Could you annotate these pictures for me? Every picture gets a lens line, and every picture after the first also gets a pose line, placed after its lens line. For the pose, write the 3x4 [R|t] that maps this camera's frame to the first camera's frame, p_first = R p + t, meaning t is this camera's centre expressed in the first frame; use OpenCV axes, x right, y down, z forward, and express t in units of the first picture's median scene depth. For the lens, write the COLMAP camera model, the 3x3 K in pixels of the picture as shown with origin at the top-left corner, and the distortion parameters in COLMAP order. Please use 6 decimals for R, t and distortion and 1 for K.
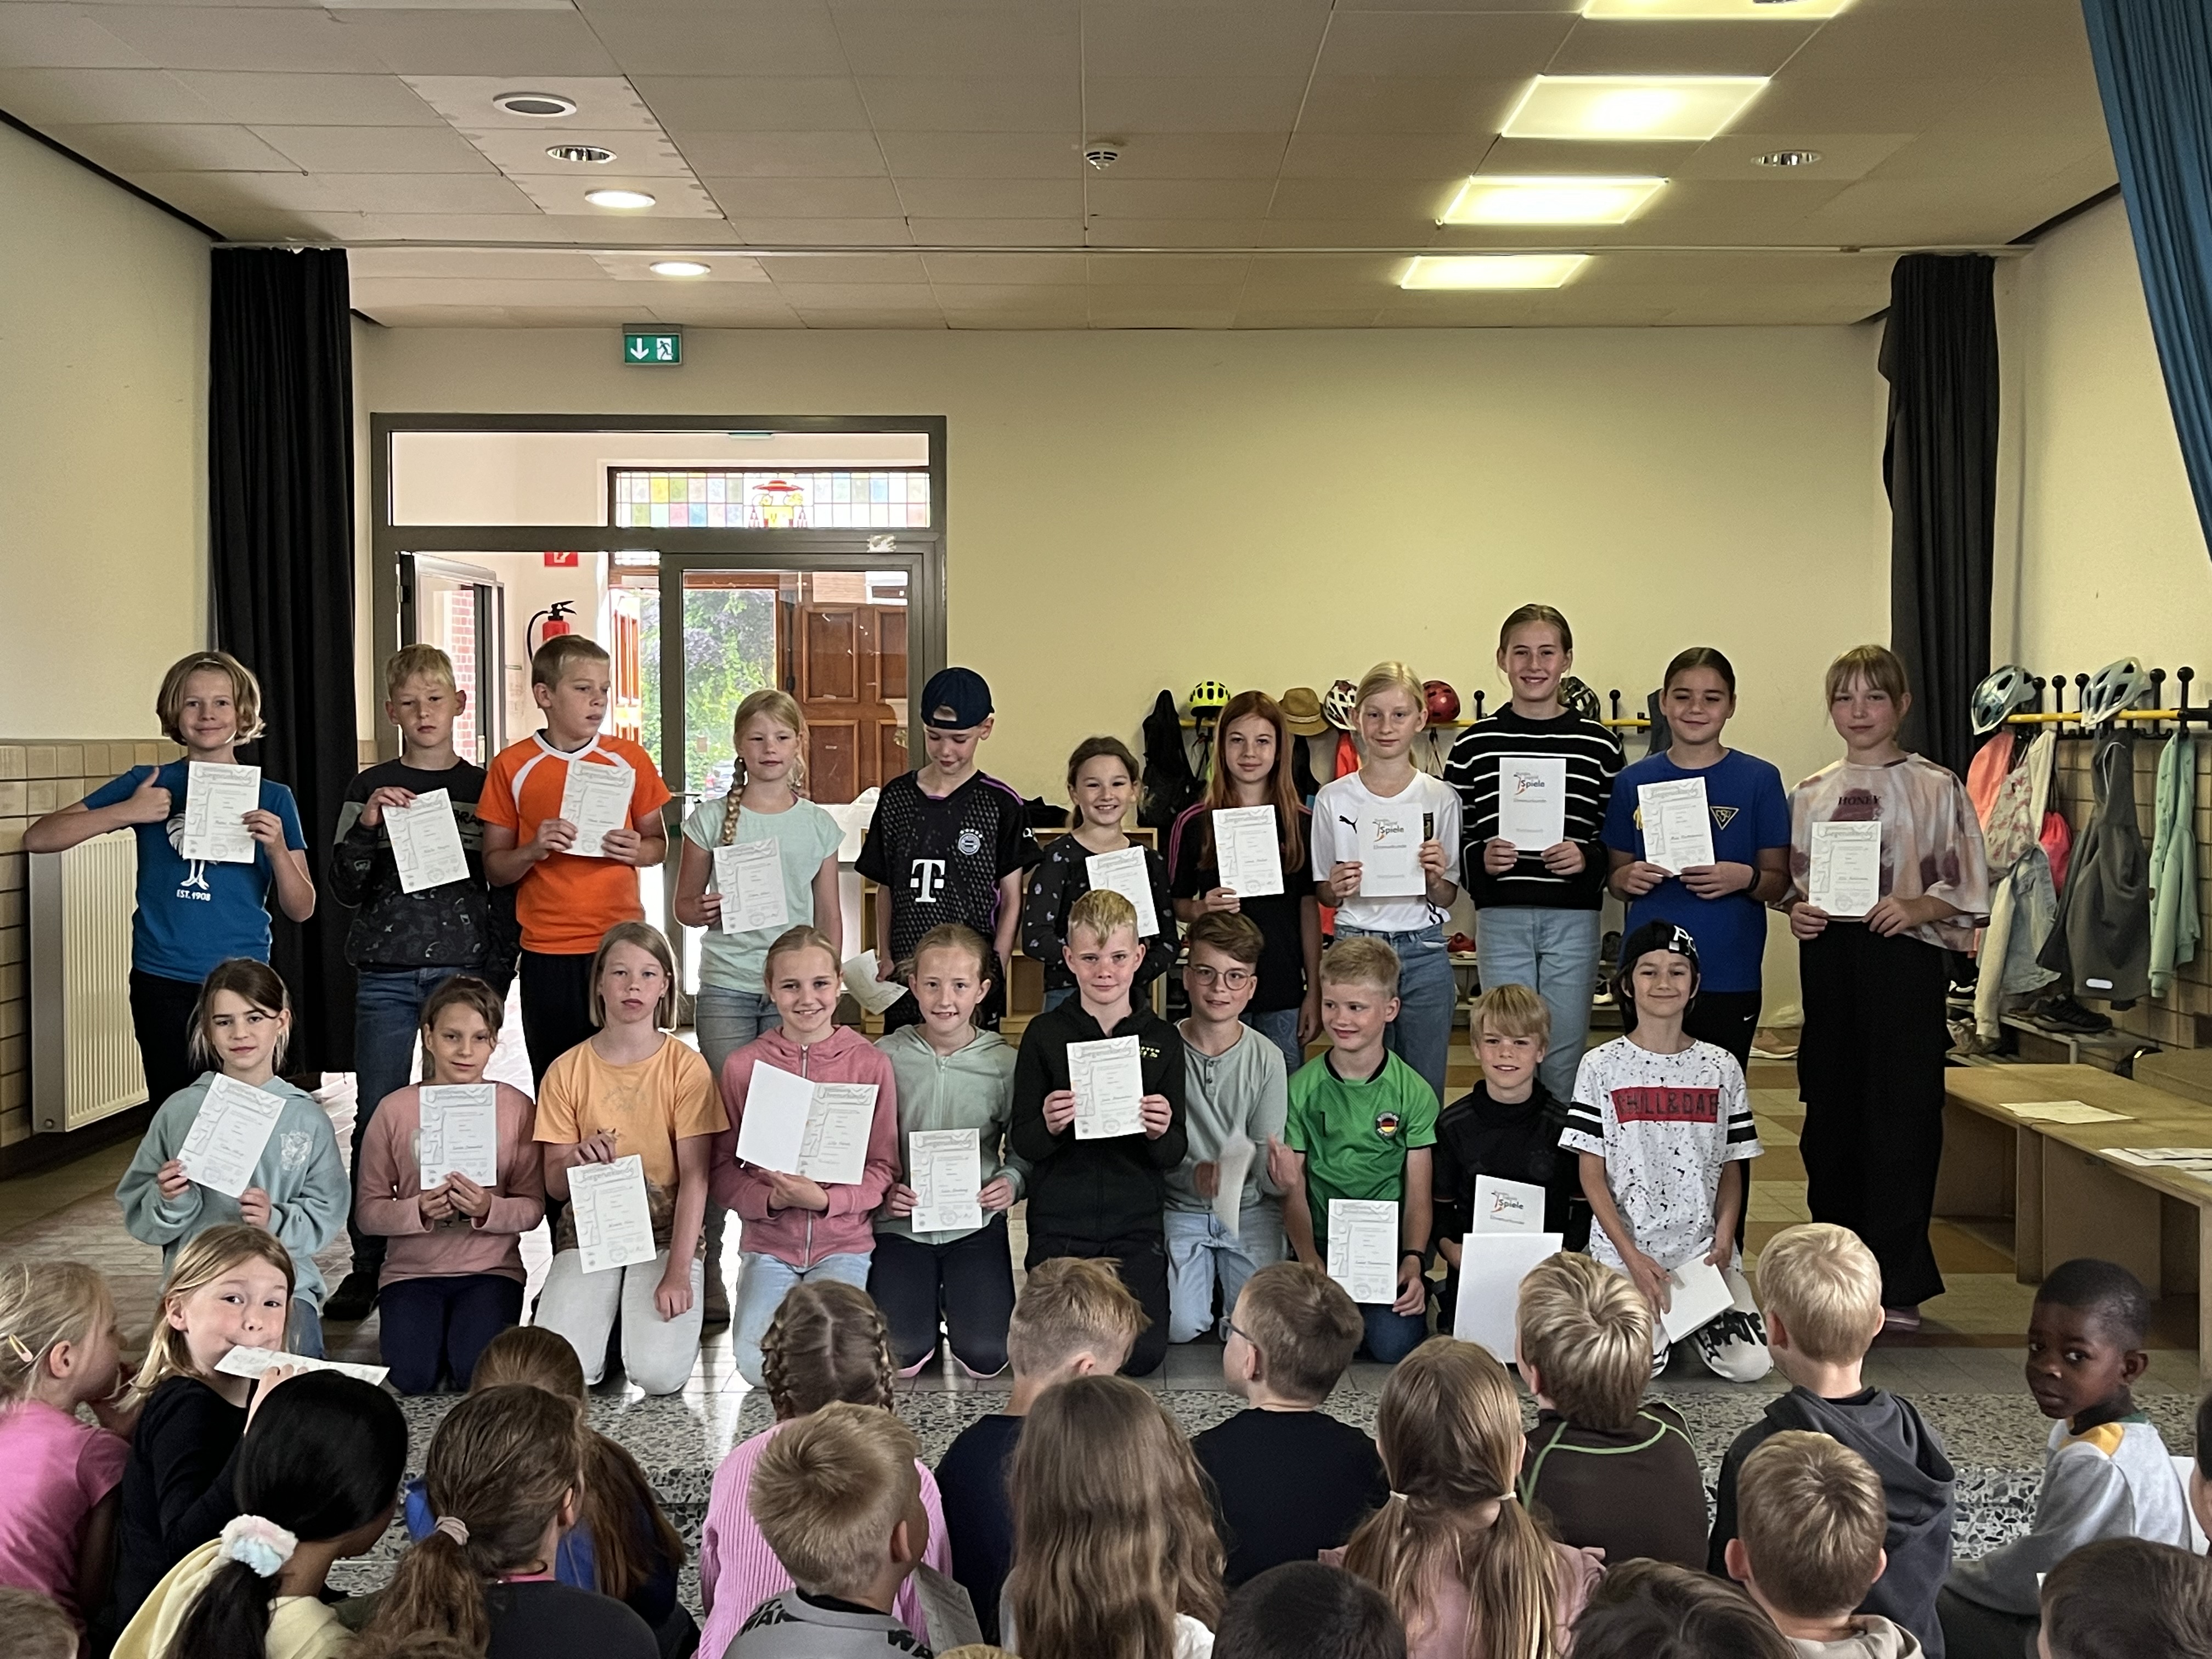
lens RADIAL K [[2465.3, 0, 1110.9], [0, 2465.3, 833.9], [0, 0, 1]] dist [0.088488, 0.000000]
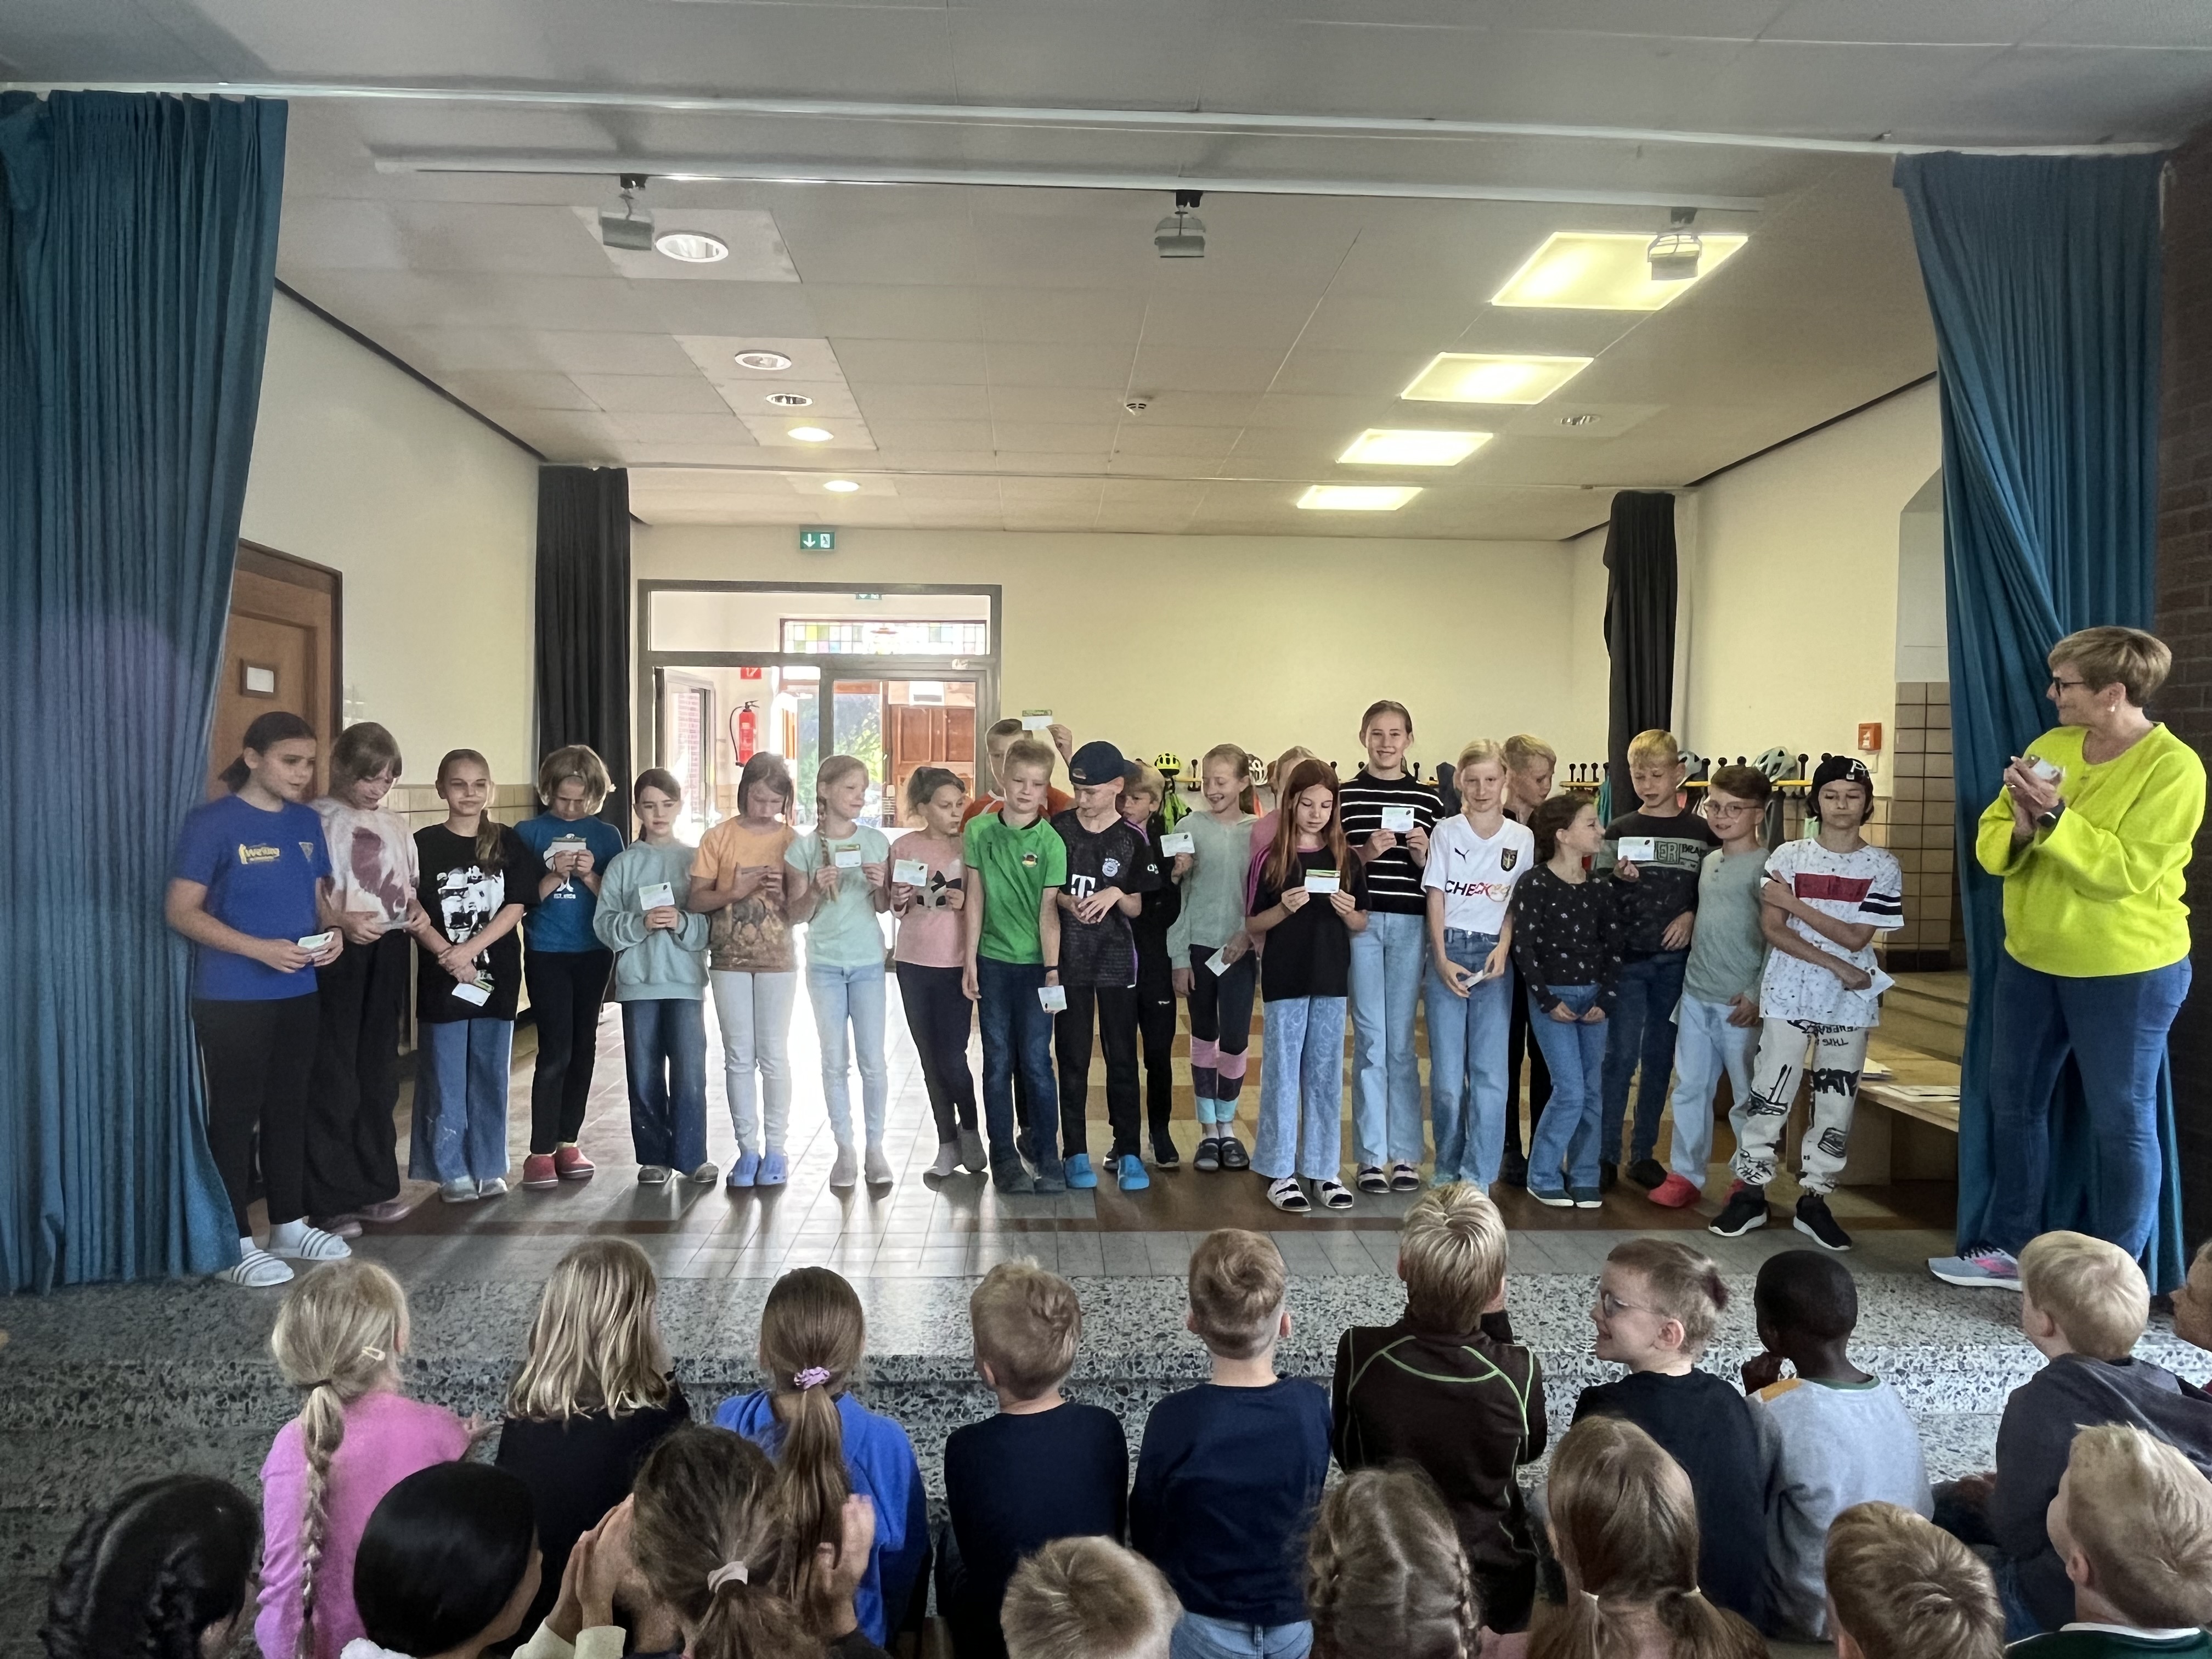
lens RADIAL K [[1380.9, 0, 1100.4], [0, 1380.9, 830.7], [0, 0, 1]] dist [0.026098, 0.001840]
pose [[0.998921, 0.009146, 0.045533, -0.051299], [-0.008852, 0.999939, -0.006643, -0.007254], [-0.045591, 0.006233, 0.998941, 0.132883]]
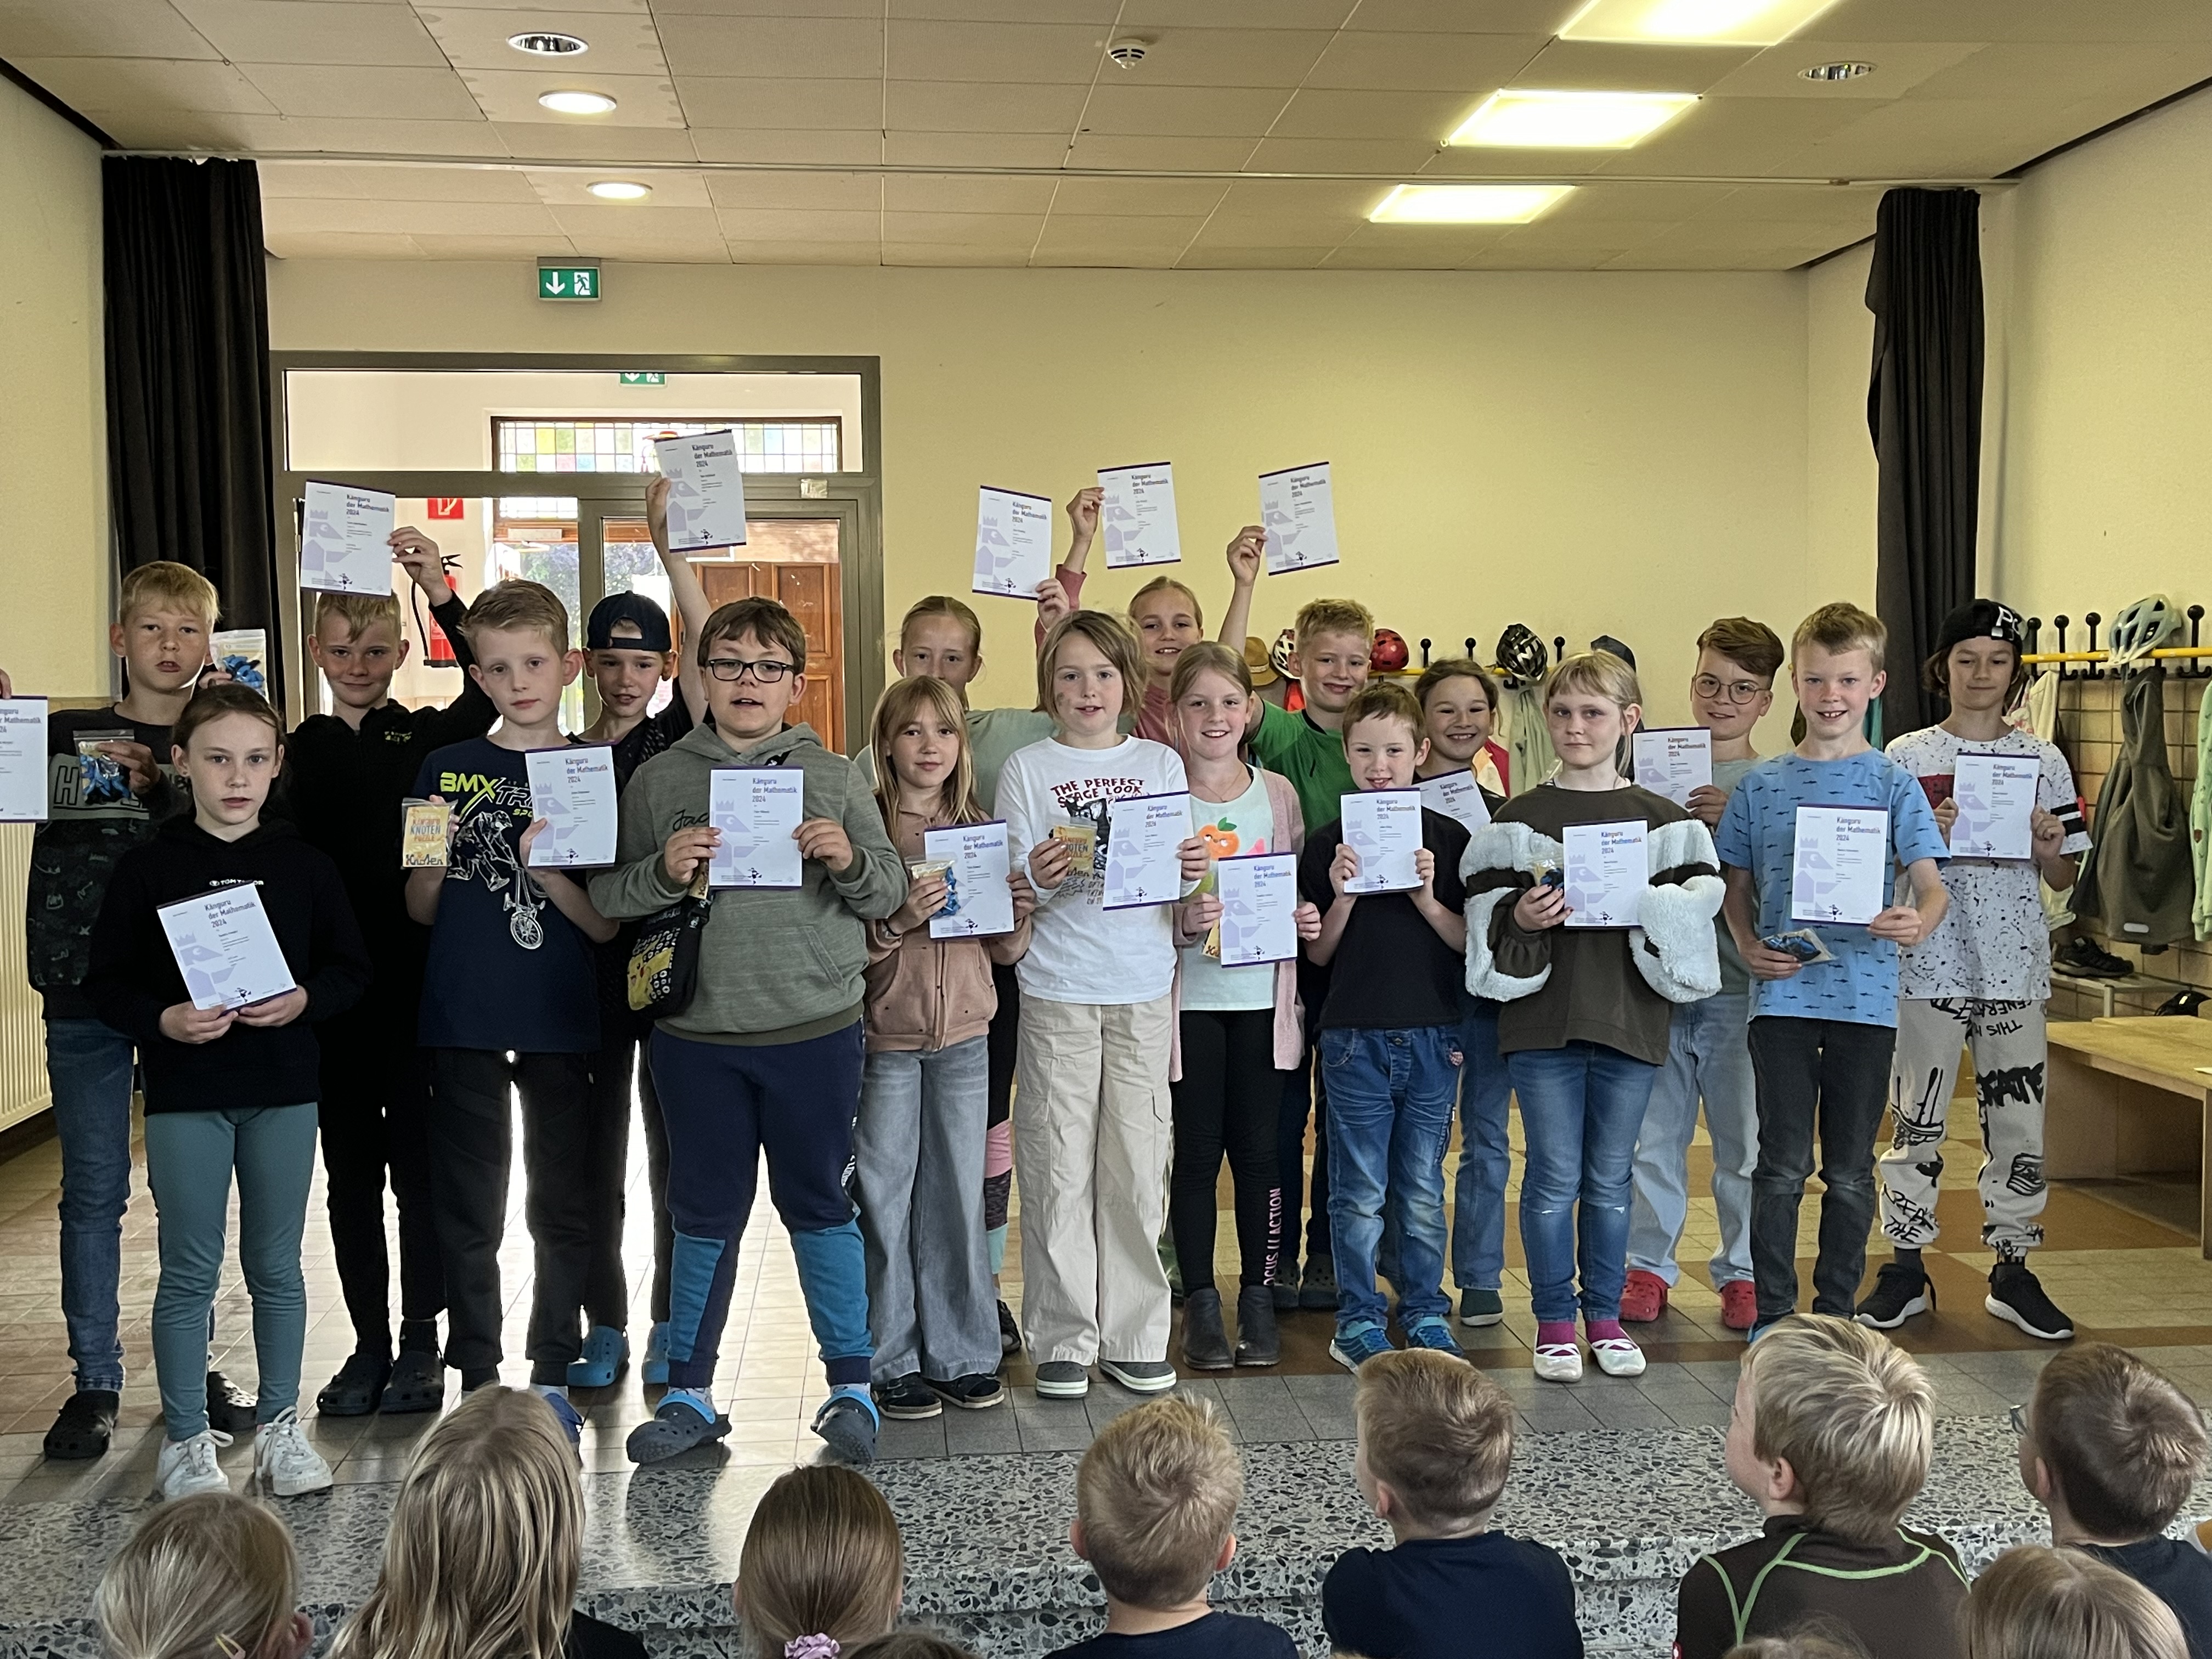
lens RADIAL K [[2278.7, 0, 1108.3], [0, 2278.7, 836.6], [0, 0, 1]] dist [0.069692, 0.000000]
pose [[0.994975, -0.015503, 0.098920, -0.083182], [0.013245, 0.999638, 0.023437, -0.002203], [-0.099248, -0.022009, 0.994819, 0.120453]]
